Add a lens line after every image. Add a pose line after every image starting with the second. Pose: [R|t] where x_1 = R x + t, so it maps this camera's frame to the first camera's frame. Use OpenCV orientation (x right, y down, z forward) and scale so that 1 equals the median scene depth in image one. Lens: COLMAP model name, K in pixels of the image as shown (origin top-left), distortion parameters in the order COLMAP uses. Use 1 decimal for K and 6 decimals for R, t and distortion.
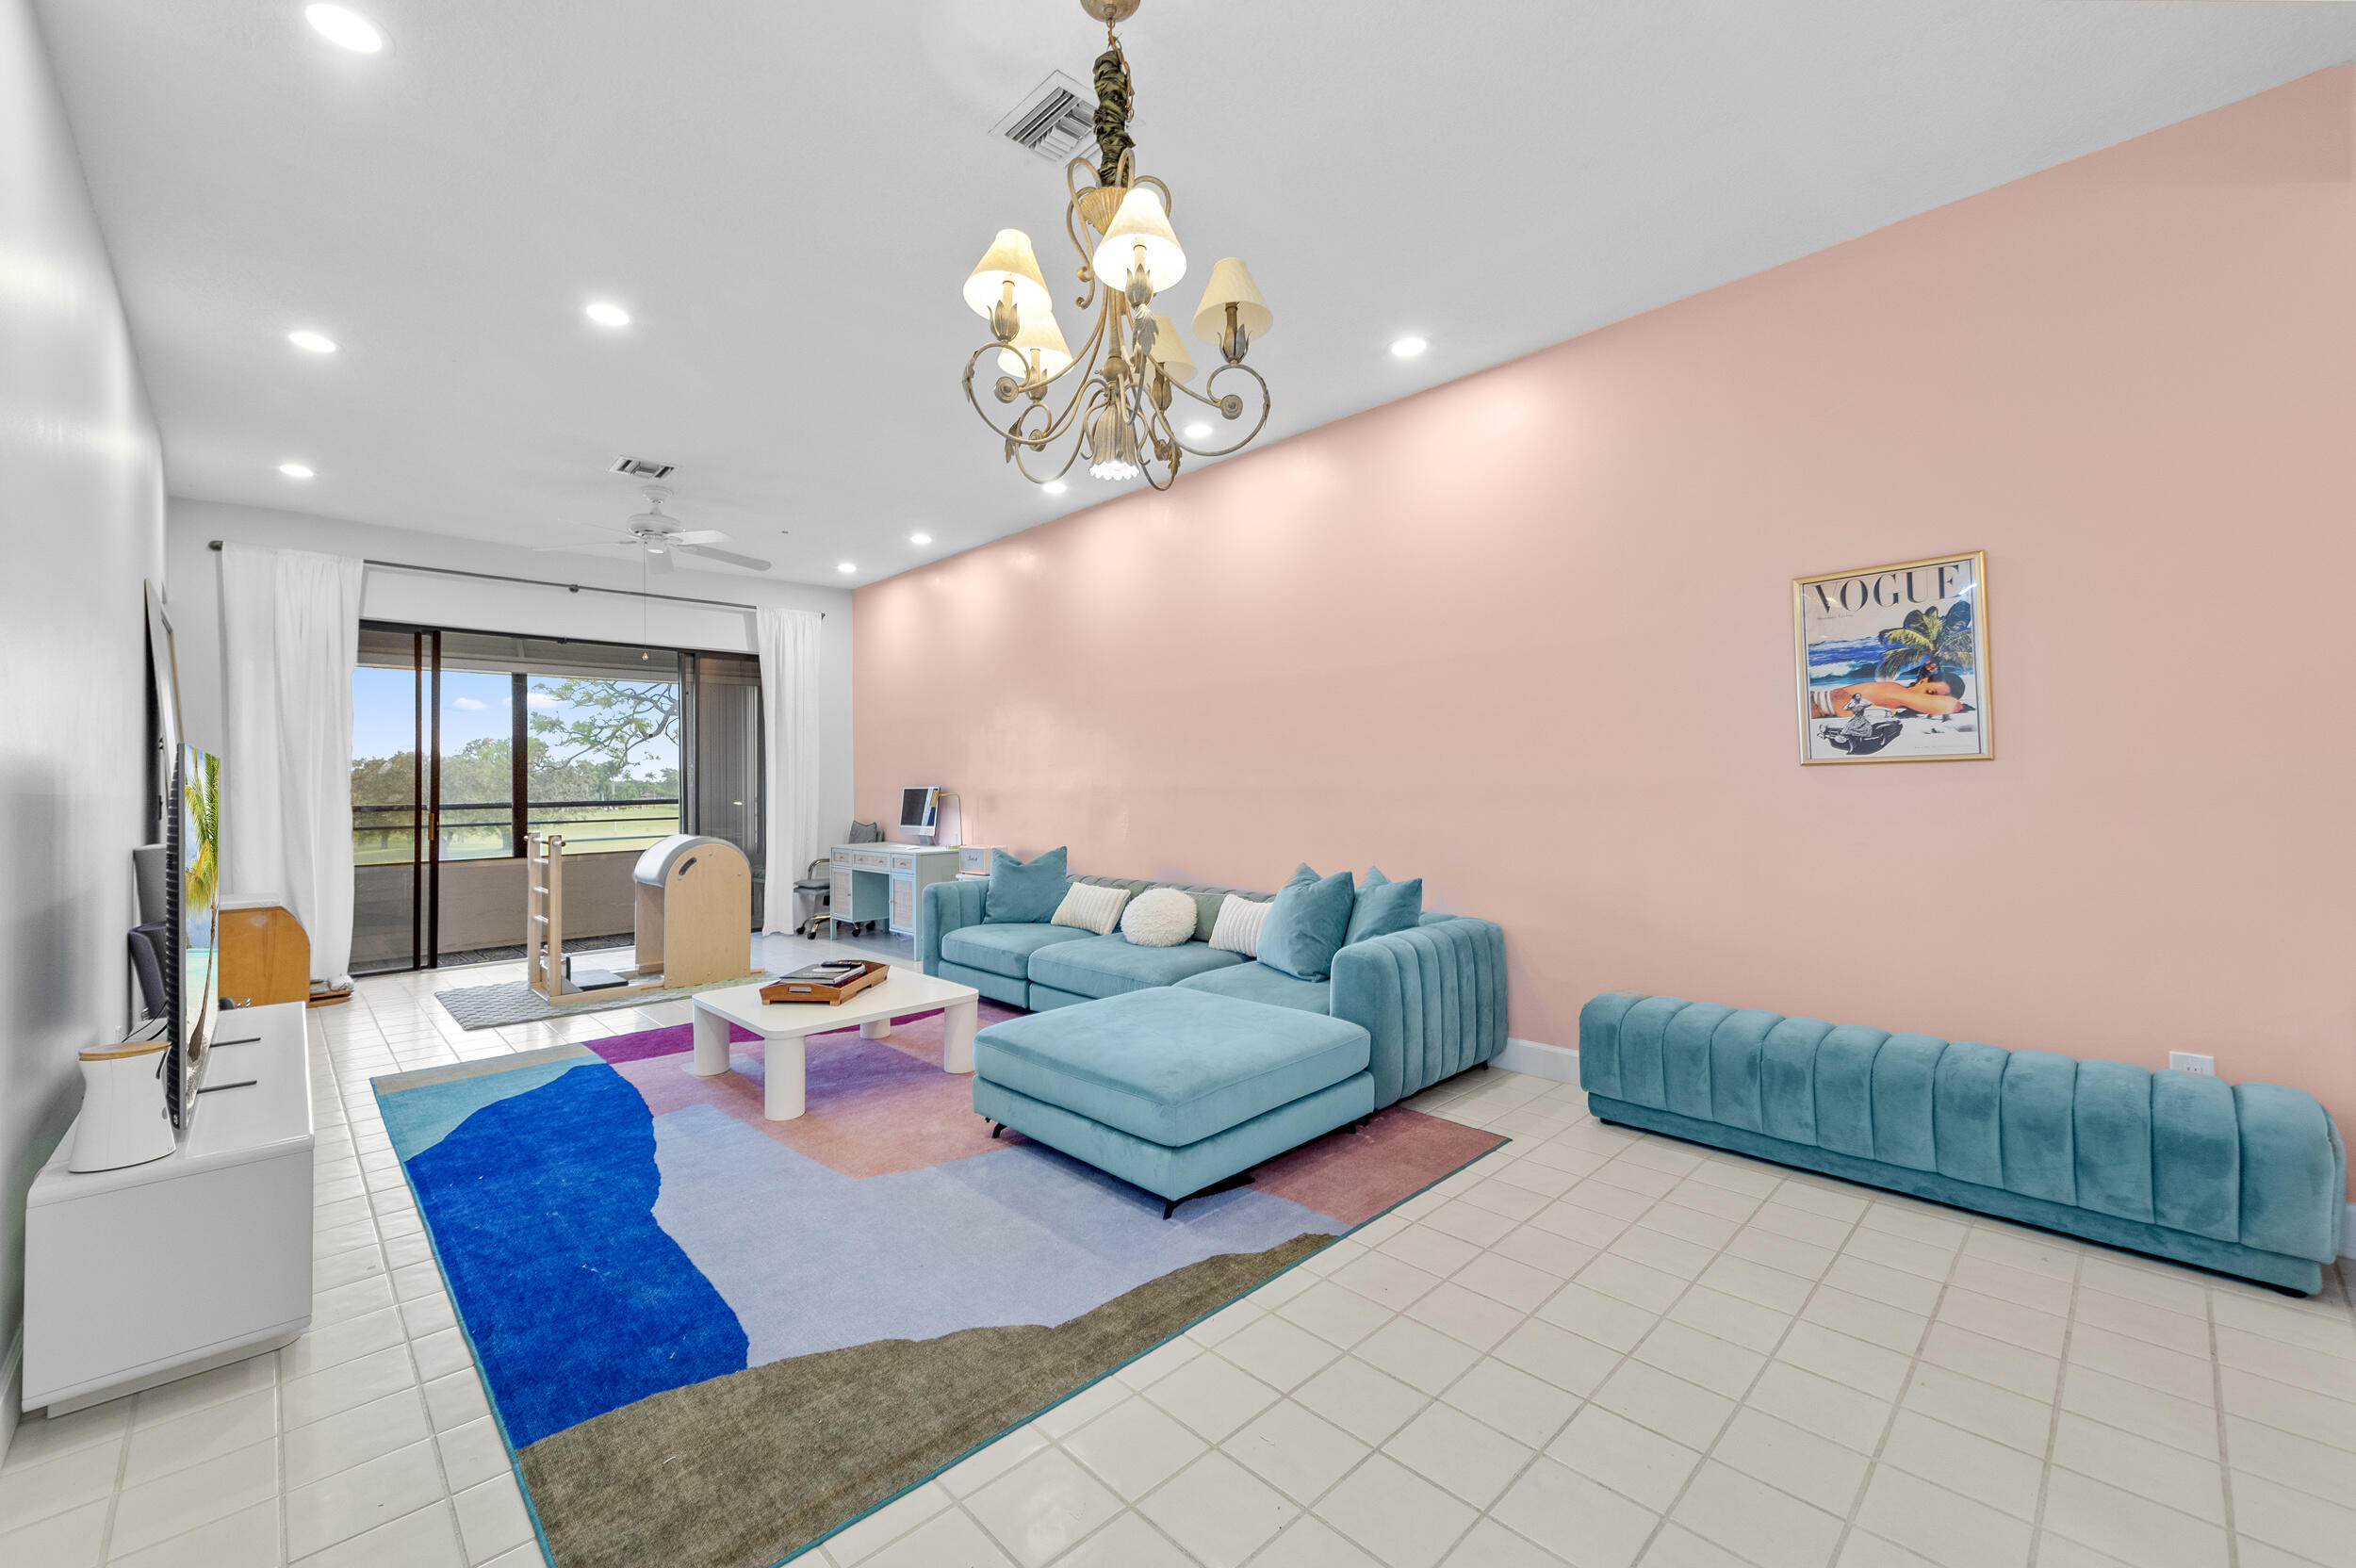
lens RADIAL K [[959.2, 0, 1146.0], [0, 959.2, 755.4], [0, 0, 1]] dist [0.013221, -0.002874]
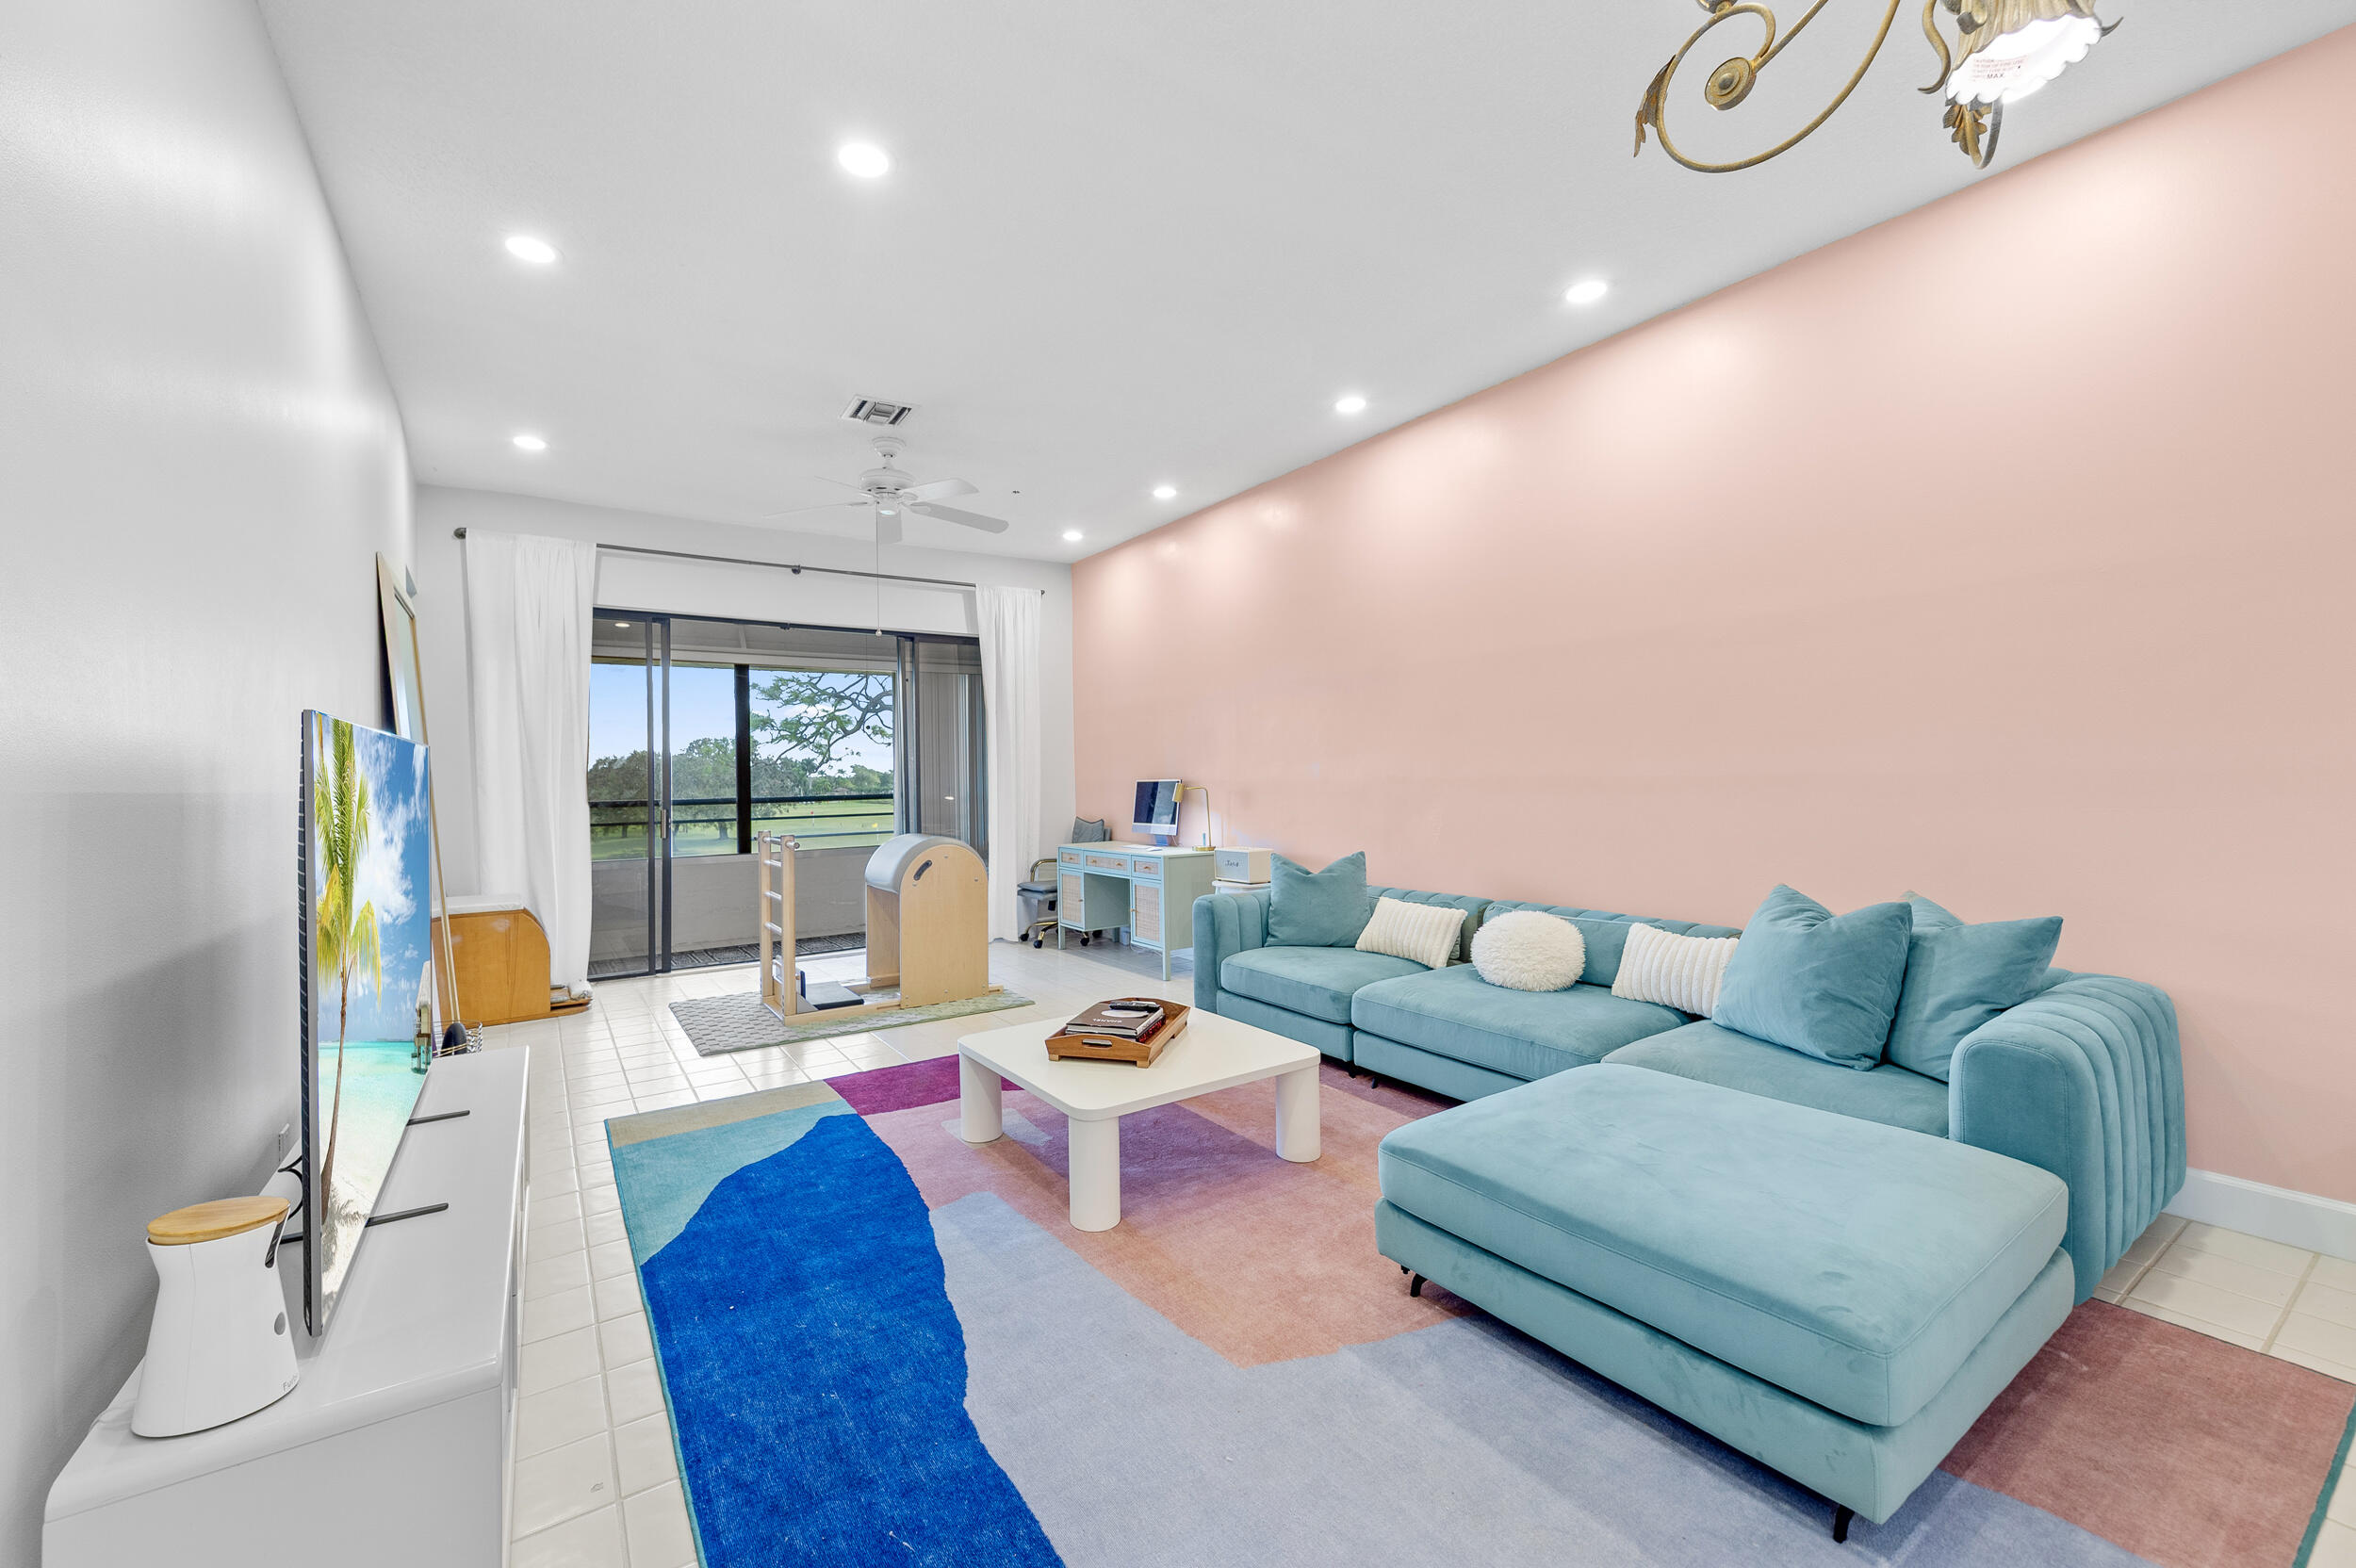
lens RADIAL K [[959.2, 0, 1134.1], [0, 959.2, 749.4], [0, 0, 1]] dist [0.013221, -0.002874]
pose [[0.983808, -0.011684, -0.178845, -0.198210], [0.011867, 0.999930, -0.000051, 0.010132], [0.178833, -0.002072, 0.983877, 0.263088]]
